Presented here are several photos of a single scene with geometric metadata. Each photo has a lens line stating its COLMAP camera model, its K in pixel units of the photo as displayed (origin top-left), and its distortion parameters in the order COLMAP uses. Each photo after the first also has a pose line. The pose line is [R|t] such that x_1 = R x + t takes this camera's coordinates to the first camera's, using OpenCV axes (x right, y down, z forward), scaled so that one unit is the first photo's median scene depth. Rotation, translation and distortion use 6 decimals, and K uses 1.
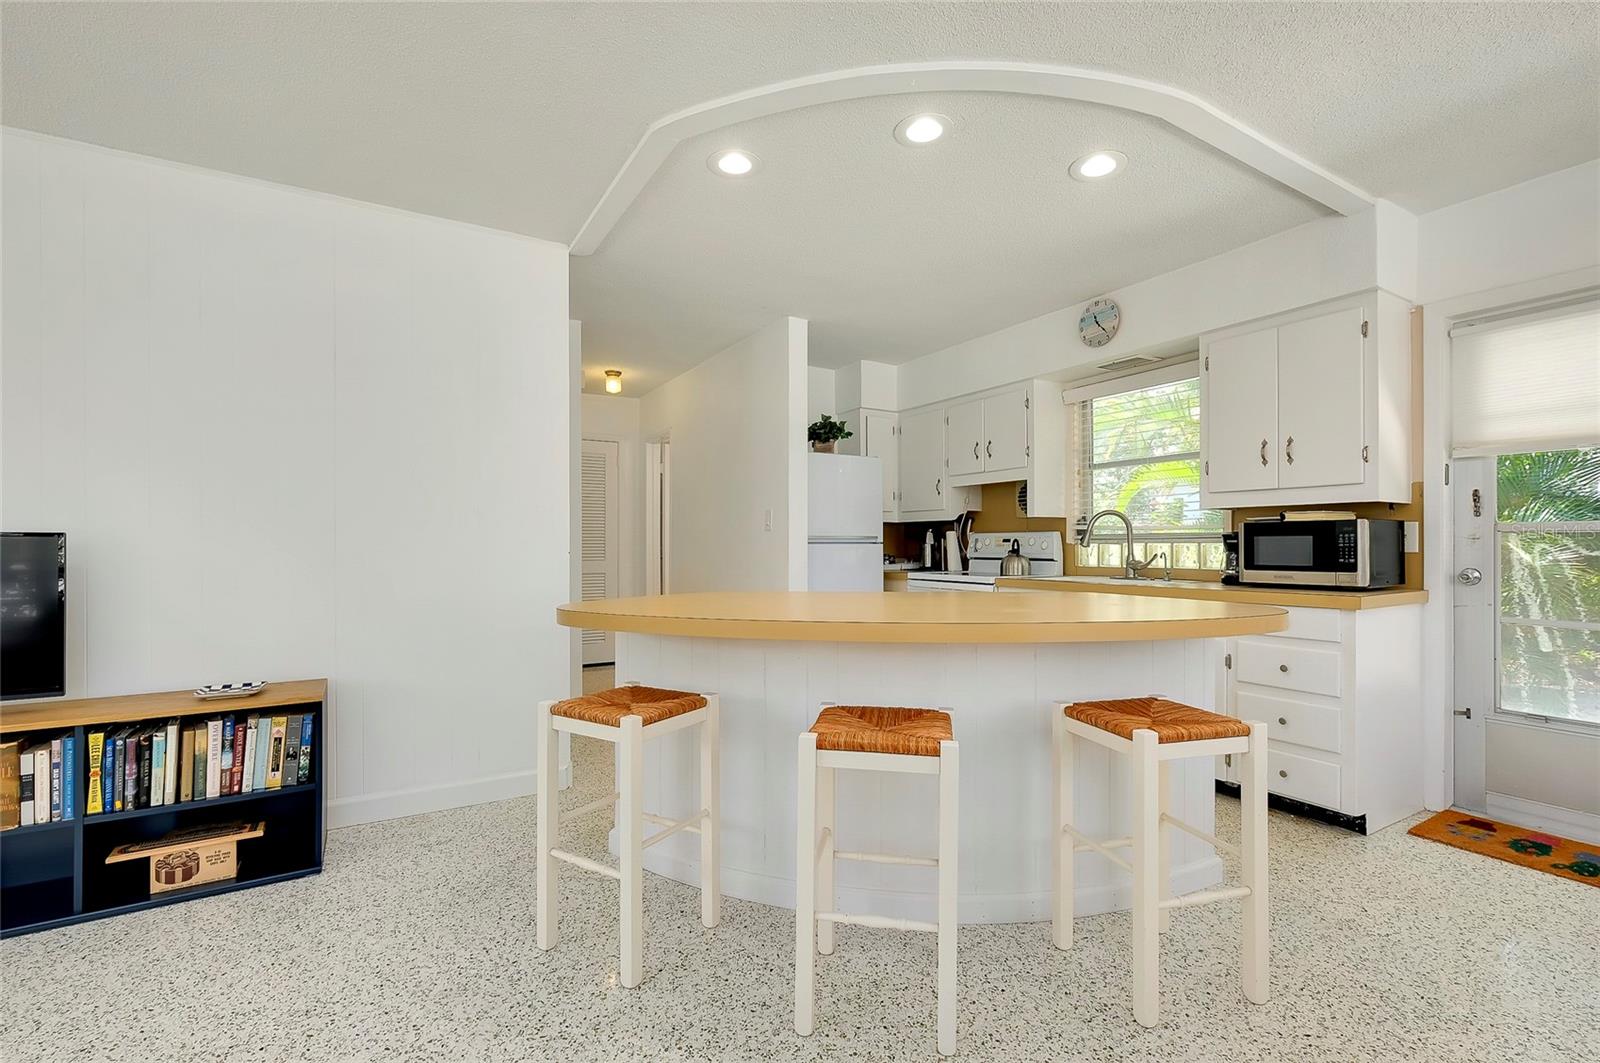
lens RADIAL K [[697.2, 0, 806.8], [0, 697.2, 545.0], [0, 0, 1]] dist [-0.002049, 0.000484]
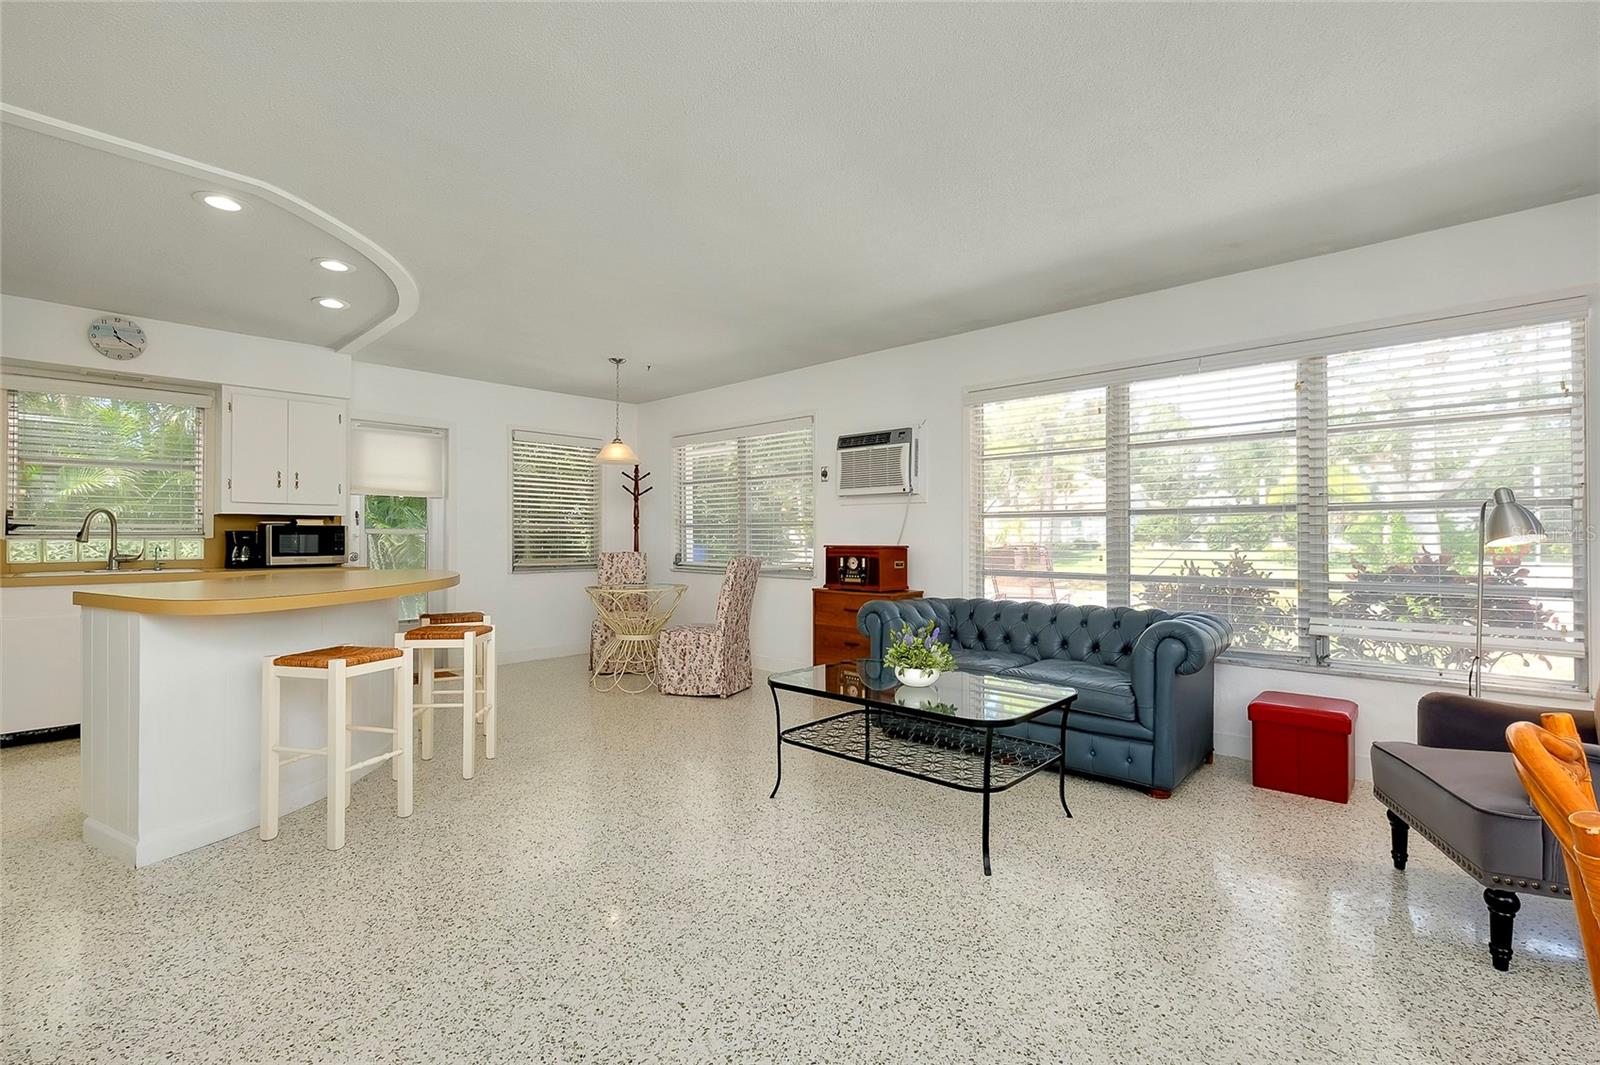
lens RADIAL K [[718.3, 0, 791.3], [0, 718.3, 534.6], [0, 0, 1]] dist [-0.003028, -0.000284]
pose [[-0.265405, 0.006664, 0.964114, -1.247074], [0.001174, 0.999978, -0.006589, -0.000480], [-0.964136, -0.000617, -0.265407, 0.359307]]
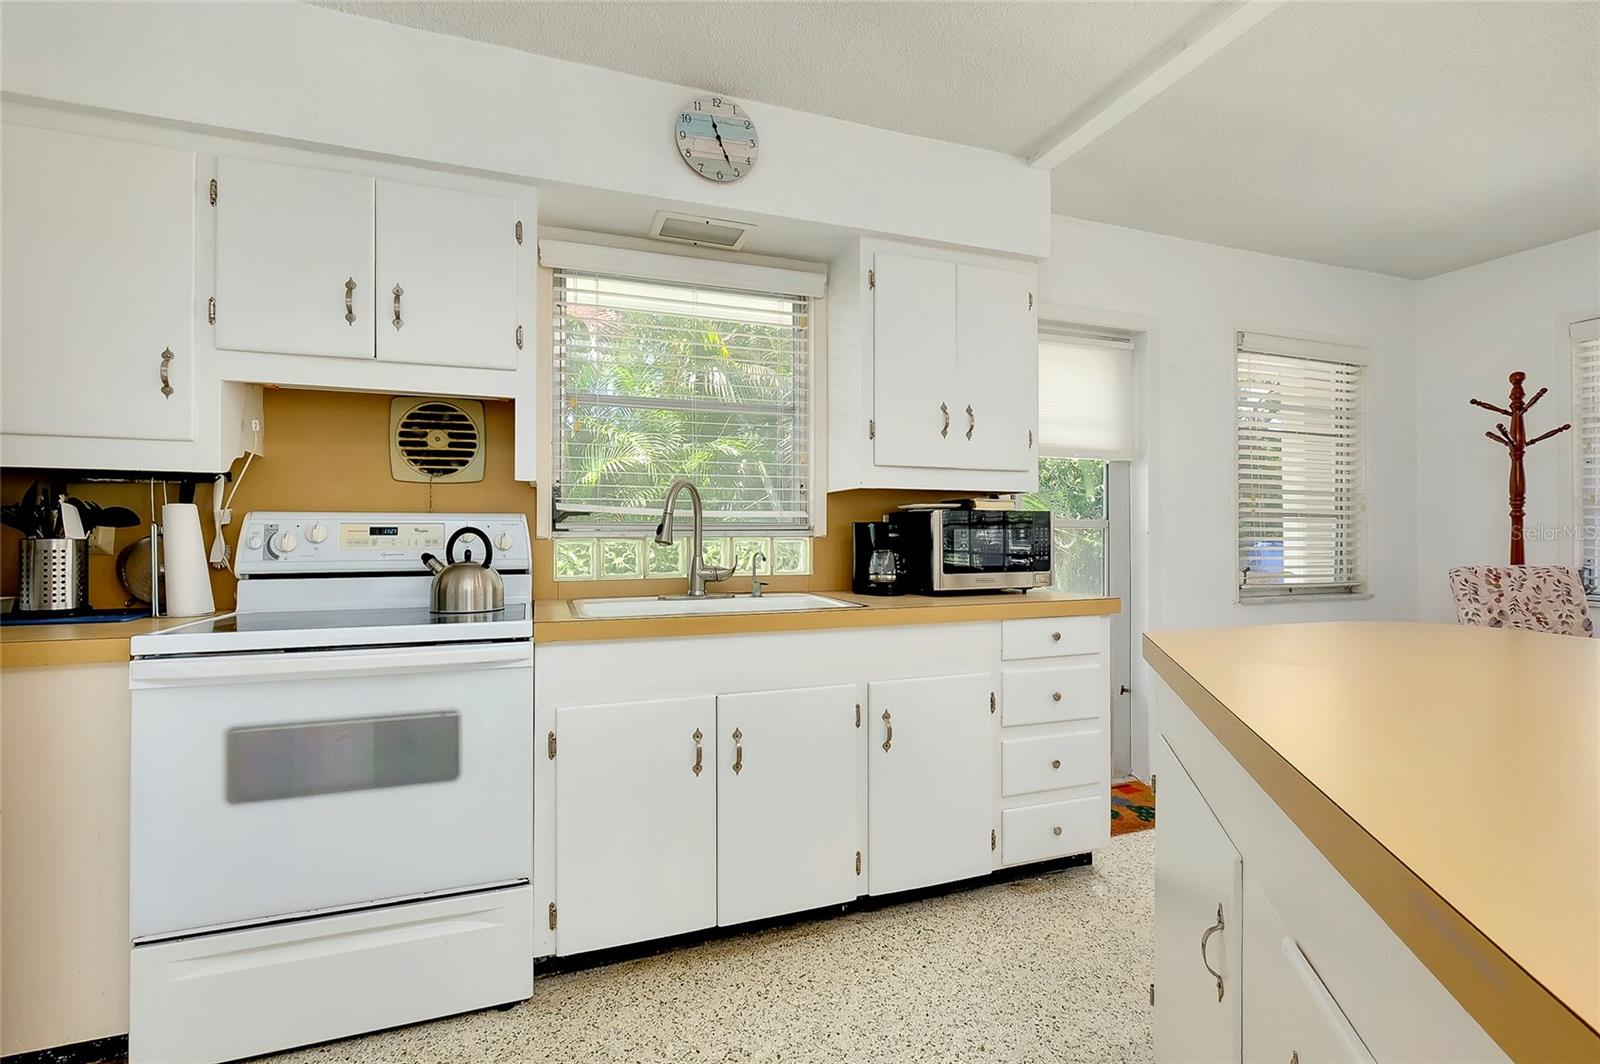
lens RADIAL K [[730.9, 0, 797.0], [0, 730.9, 531.3], [0, 0, 1]] dist [-0.001575, -0.000670]
pose [[0.187418, 0.009120, 0.982238, -0.177791], [0.000913, 0.999955, -0.009459, -0.002592], [-0.982280, 0.002670, 0.187401, 1.089133]]
